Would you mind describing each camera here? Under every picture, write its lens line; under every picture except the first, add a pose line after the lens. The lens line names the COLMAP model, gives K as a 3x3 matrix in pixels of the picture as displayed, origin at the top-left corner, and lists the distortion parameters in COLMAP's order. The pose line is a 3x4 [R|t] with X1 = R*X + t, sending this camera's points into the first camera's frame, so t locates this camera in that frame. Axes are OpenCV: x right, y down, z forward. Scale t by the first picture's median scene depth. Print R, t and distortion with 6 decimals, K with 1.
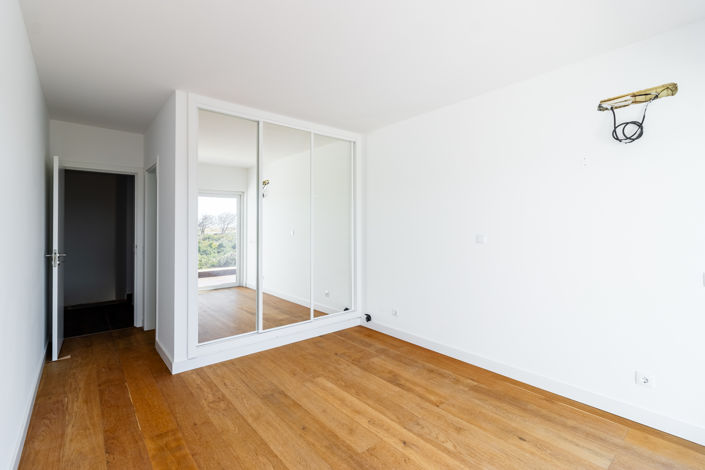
lens RADIAL K [[326.9, 0, 351.1], [0, 326.9, 230.7], [0, 0, 1]] dist [0.015286, -0.001172]
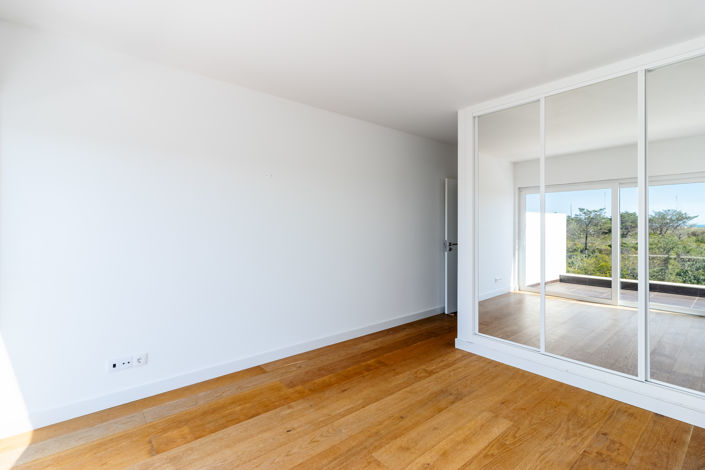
lens RADIAL K [[326.9, 0, 350.8], [0, 326.9, 229.2], [0, 0, 1]] dist [0.015286, -0.001172]
pose [[0.000643, 0.011781, -0.999930, 0.745357], [-0.015846, 0.999805, 0.011769, -0.006202], [0.999874, 0.015837, 0.000830, 0.688940]]
